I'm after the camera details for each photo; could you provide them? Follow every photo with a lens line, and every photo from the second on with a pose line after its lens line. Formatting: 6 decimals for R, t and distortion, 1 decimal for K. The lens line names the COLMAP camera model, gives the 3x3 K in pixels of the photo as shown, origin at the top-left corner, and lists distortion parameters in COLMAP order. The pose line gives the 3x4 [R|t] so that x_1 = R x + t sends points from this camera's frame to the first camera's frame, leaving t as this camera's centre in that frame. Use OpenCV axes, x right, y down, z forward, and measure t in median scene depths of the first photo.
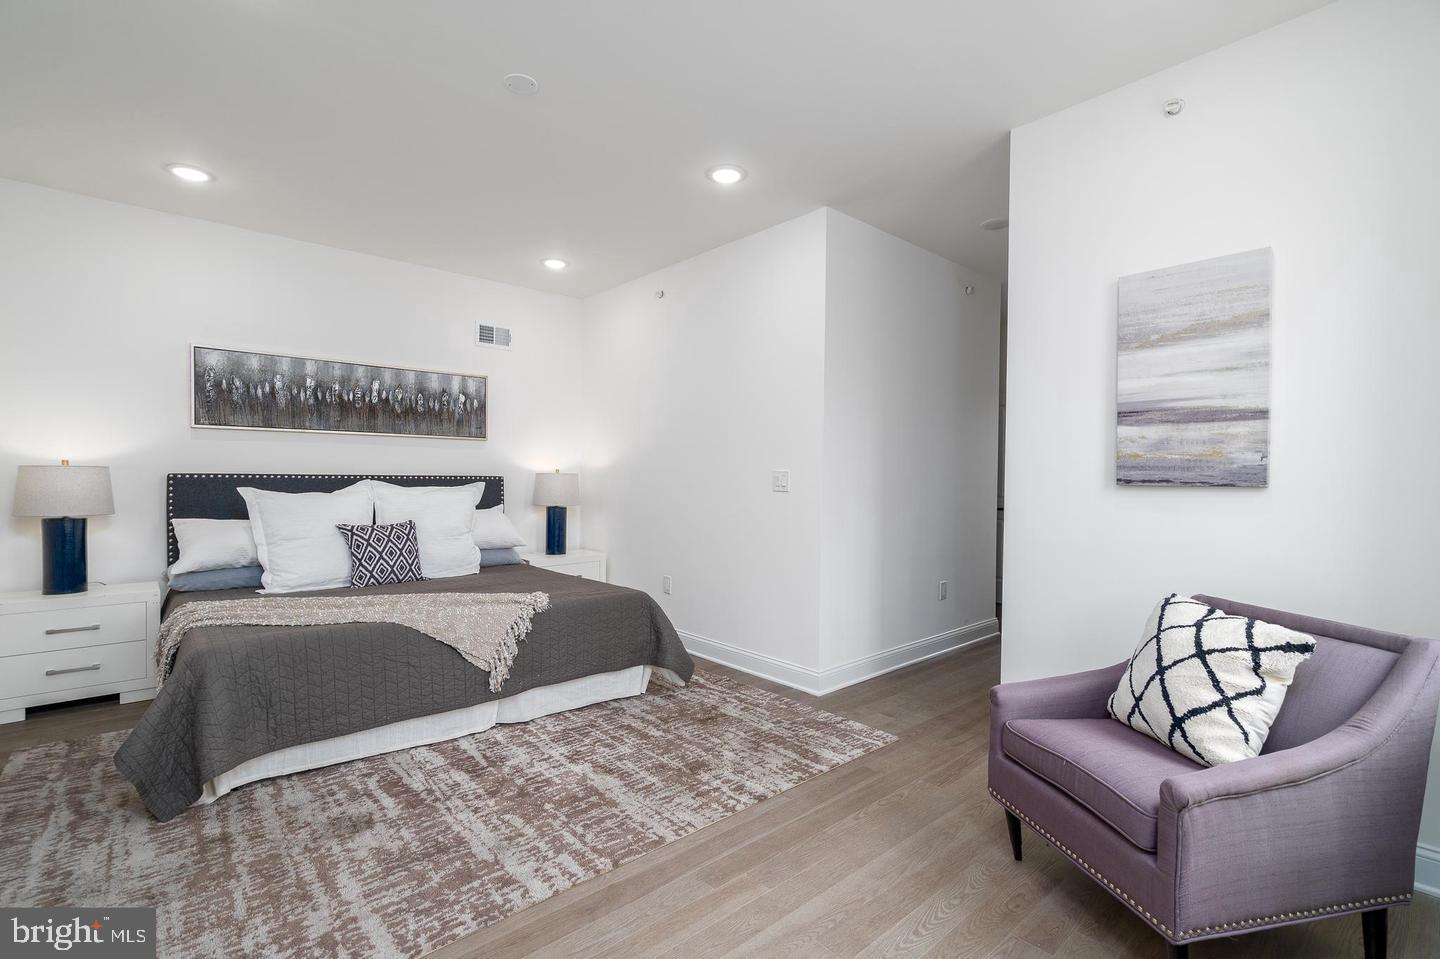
lens RADIAL K [[657.5, 0, 716.6], [0, 657.5, 477.1], [0, 0, 1]] dist [-0.003517, 0.002921]
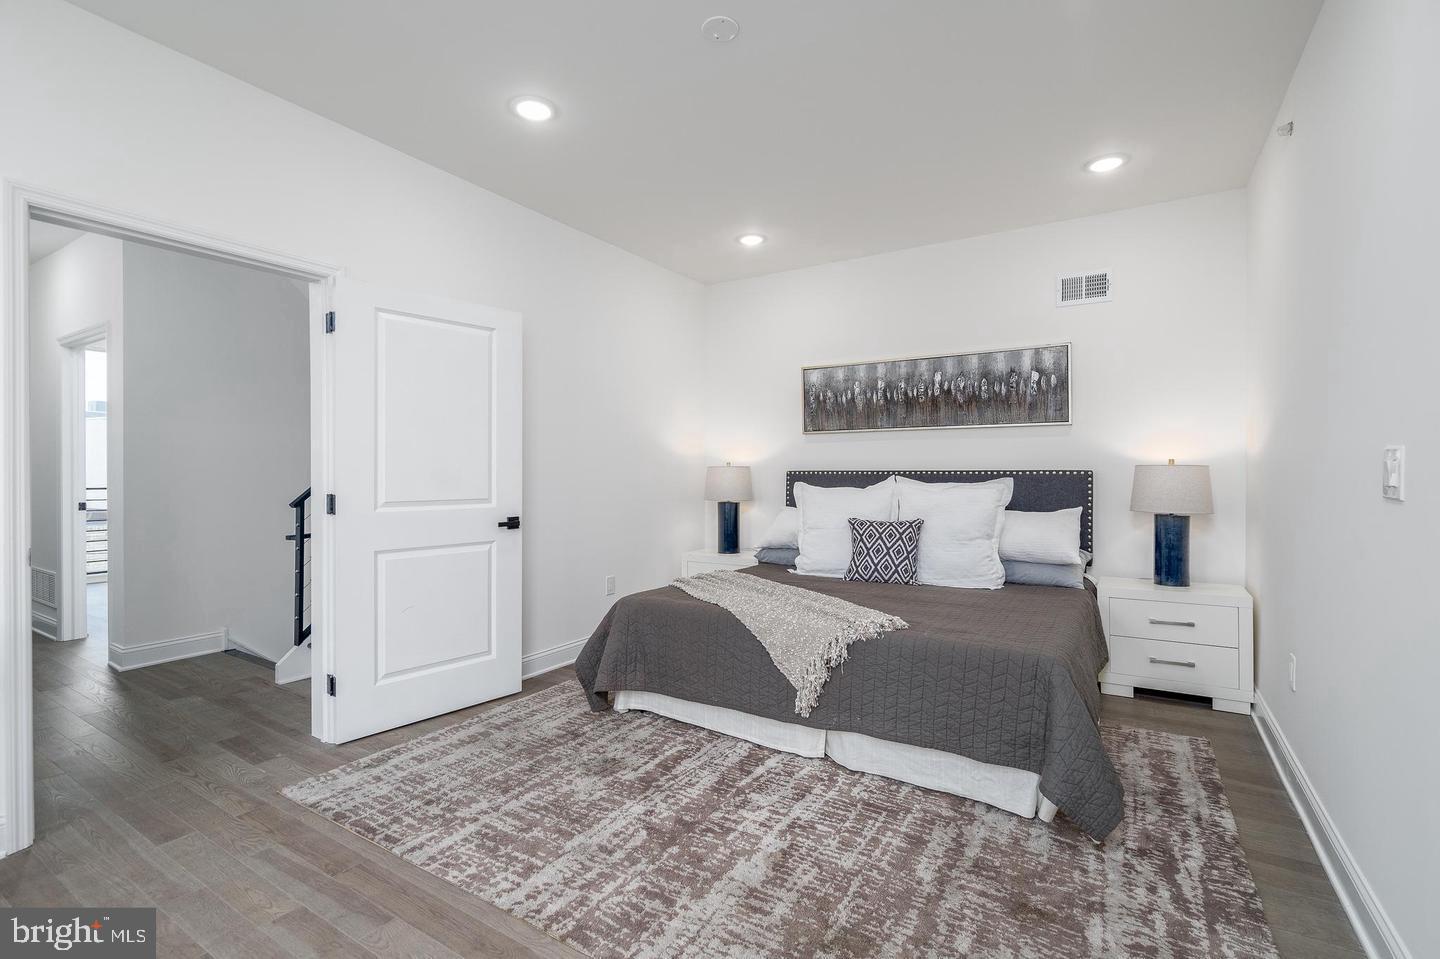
lens RADIAL K [[657.5, 0, 721.7], [0, 657.5, 467.8], [0, 0, 1]] dist [-0.003517, 0.002921]
pose [[0.283862, -0.014000, -0.958763, 0.483261], [0.005889, 0.999900, -0.012857, 0.005596], [0.958847, -0.001997, 0.283916, 0.653440]]
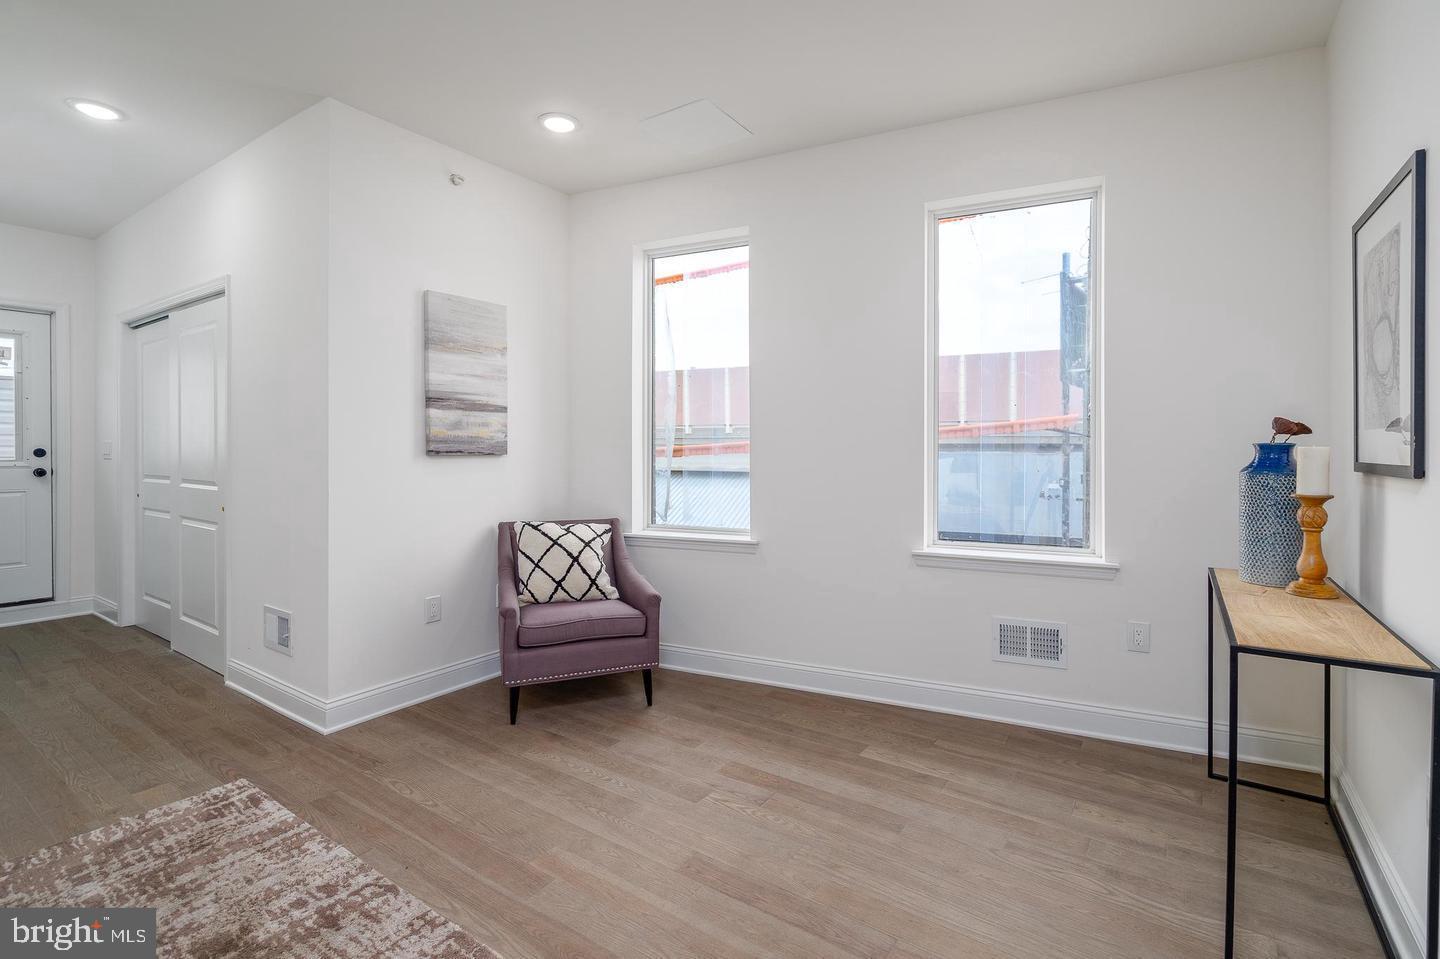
lens RADIAL K [[657.5, 0, 732.6], [0, 657.5, 451.7], [0, 0, 1]] dist [-0.003517, 0.002921]
pose [[-0.242396, -0.013526, 0.970083, -0.648467], [-0.003831, 0.999908, 0.012985, -0.011739], [-0.970170, -0.000569, -0.242426, 0.637434]]
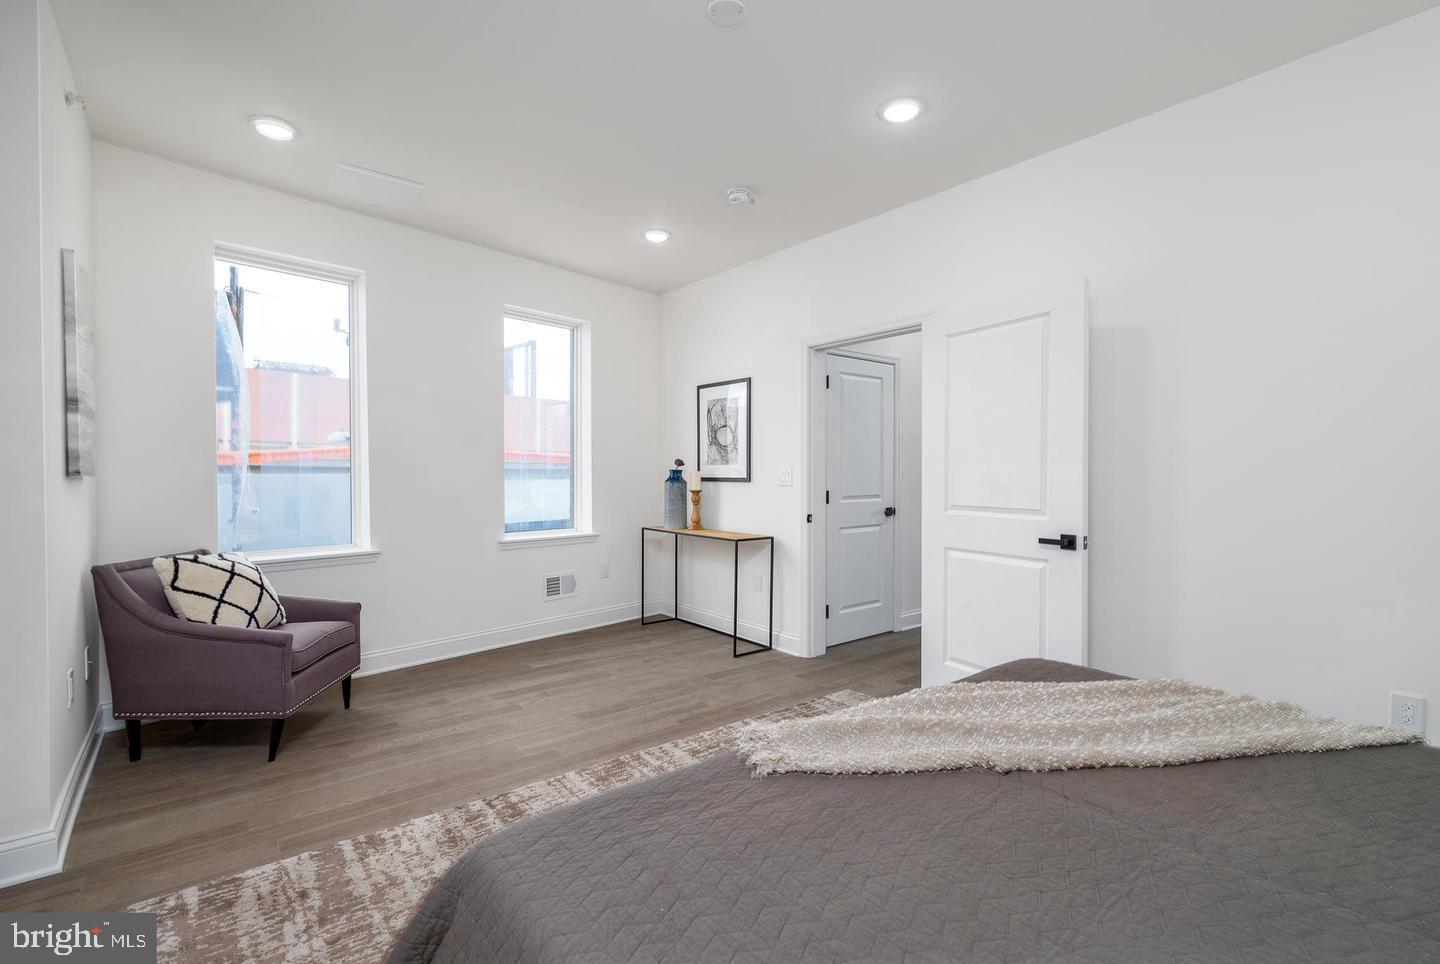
lens RADIAL K [[657.5, 0, 713.9], [0, 657.5, 481.9], [0, 0, 1]] dist [-0.003517, 0.002921]
pose [[-0.997941, -0.015297, 0.062293, -0.294525], [-0.014443, 0.999796, 0.014130, -0.006582], [-0.062496, 0.013201, -0.997958, 1.603213]]
